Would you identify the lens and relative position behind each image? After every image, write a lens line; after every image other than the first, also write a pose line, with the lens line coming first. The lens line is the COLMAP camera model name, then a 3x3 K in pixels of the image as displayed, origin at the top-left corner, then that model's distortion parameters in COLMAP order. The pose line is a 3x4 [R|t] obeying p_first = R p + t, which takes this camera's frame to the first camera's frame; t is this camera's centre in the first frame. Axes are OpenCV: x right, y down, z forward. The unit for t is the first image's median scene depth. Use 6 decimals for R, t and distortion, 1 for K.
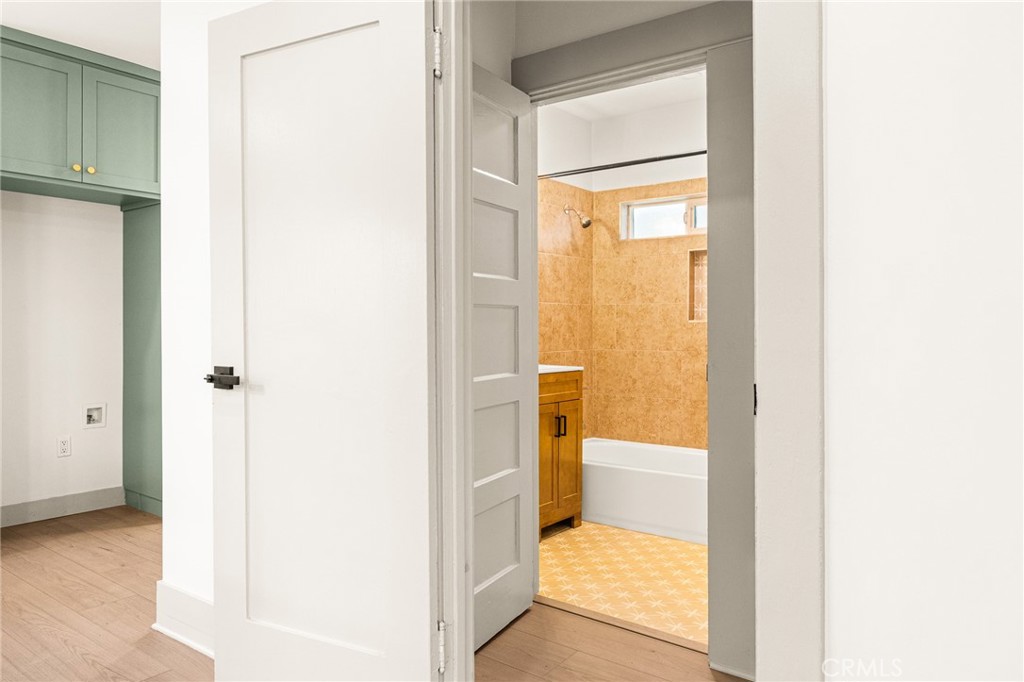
lens RADIAL K [[694.4, 0, 511.9], [0, 694.4, 333.8], [0, 0, 1]] dist [-0.000941, 0.005360]
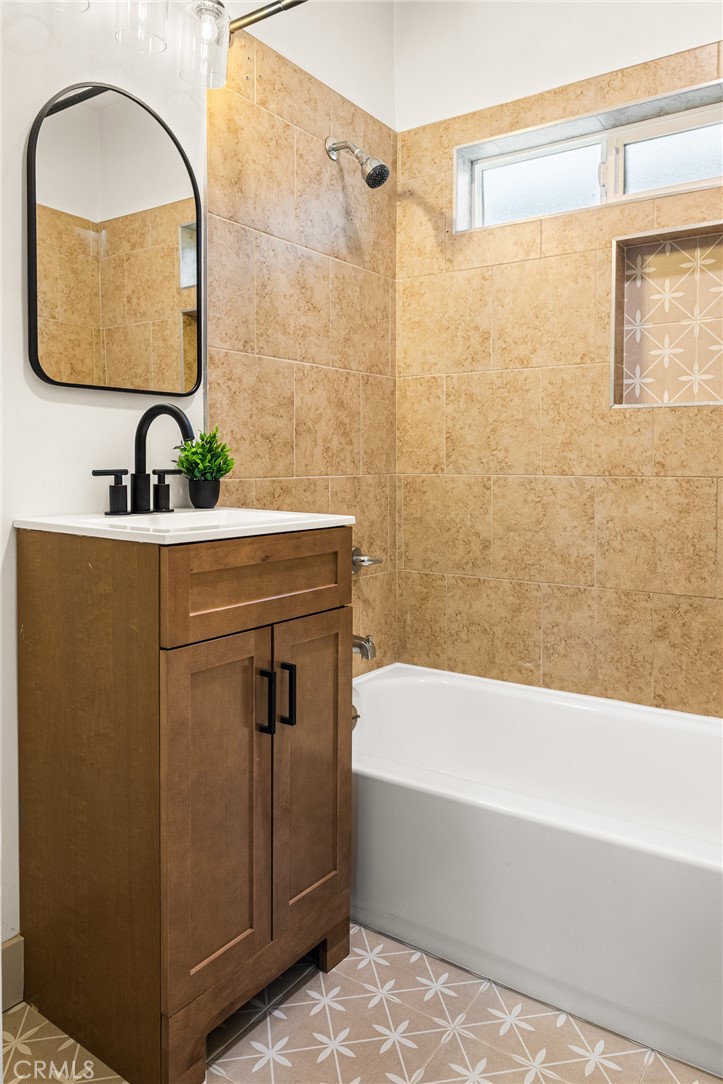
lens RADIAL K [[735.1, 0, 386.8], [0, 735.1, 478.5], [0, 0, 1]] dist [-0.000941, 0.005360]
pose [[0.997729, -0.000528, 0.067357, 0.080645], [-0.000180, 0.999945, 0.010508, 0.020800], [-0.067359, -0.010497, 0.997674, 0.531477]]
